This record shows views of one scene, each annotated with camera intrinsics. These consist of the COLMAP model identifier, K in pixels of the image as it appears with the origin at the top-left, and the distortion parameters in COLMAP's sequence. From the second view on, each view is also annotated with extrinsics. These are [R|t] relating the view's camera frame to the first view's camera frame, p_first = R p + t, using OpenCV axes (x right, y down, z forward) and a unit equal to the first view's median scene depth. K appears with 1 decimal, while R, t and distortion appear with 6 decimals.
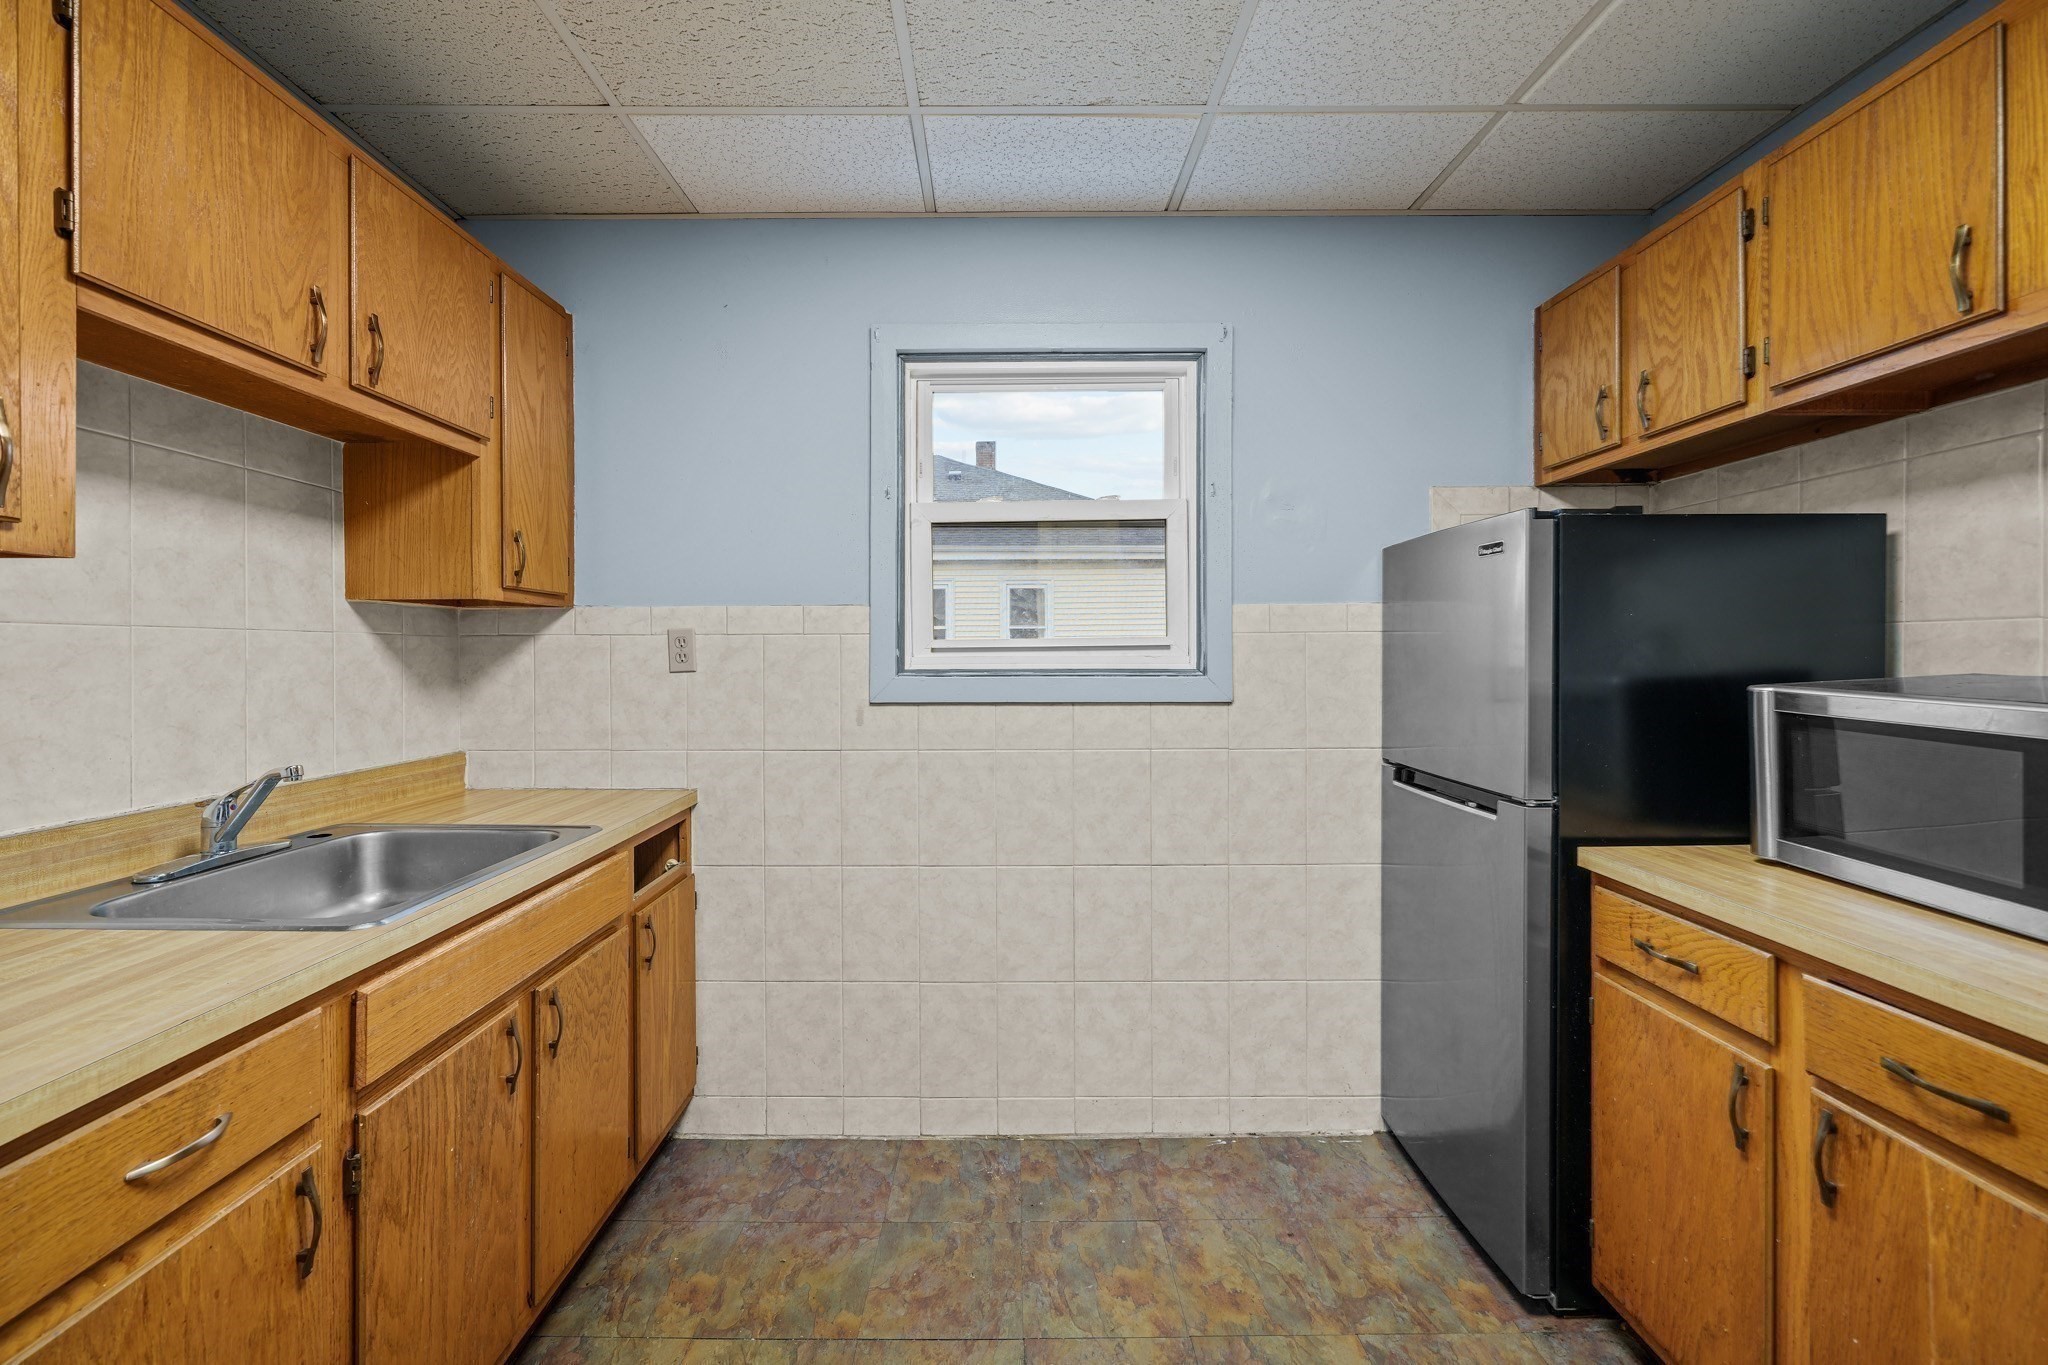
lens RADIAL K [[817.5, 0, 1009.5], [0, 817.5, 652.3], [0, 0, 1]] dist [-0.000788, 0.000084]
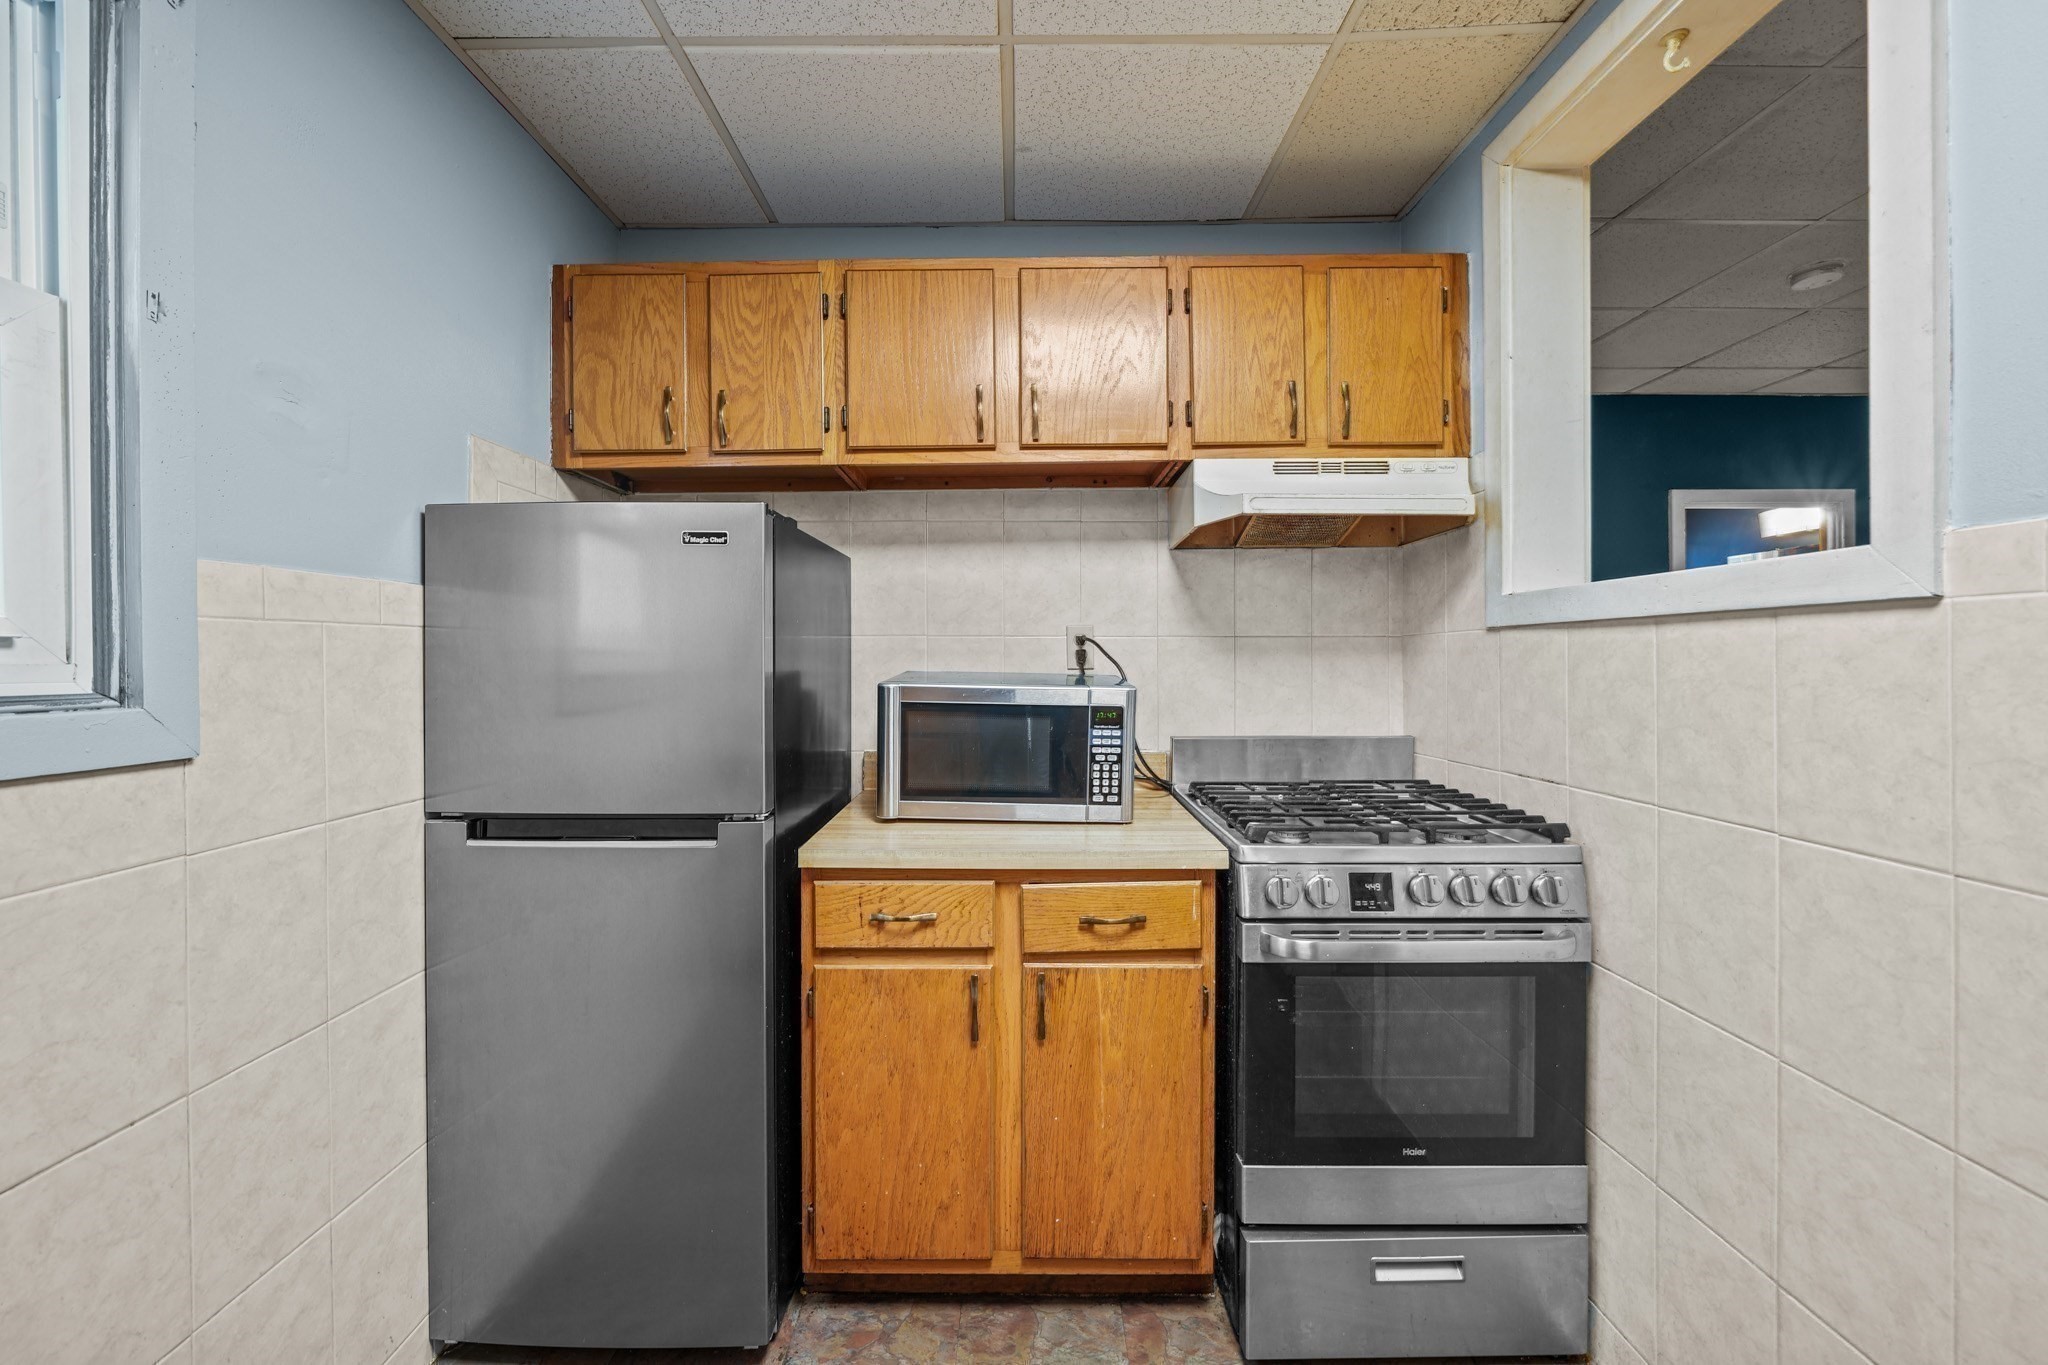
lens RADIAL K [[786.3, 0, 1028.4], [0, 786.3, 655.8], [0, 0, 1]] dist [-0.002942, 0.000442]
pose [[0.010304, 0.005836, 0.999930, -0.240174], [0.003298, 0.999977, -0.005870, 0.005460], [-0.999941, 0.003358, 0.010284, 0.621052]]
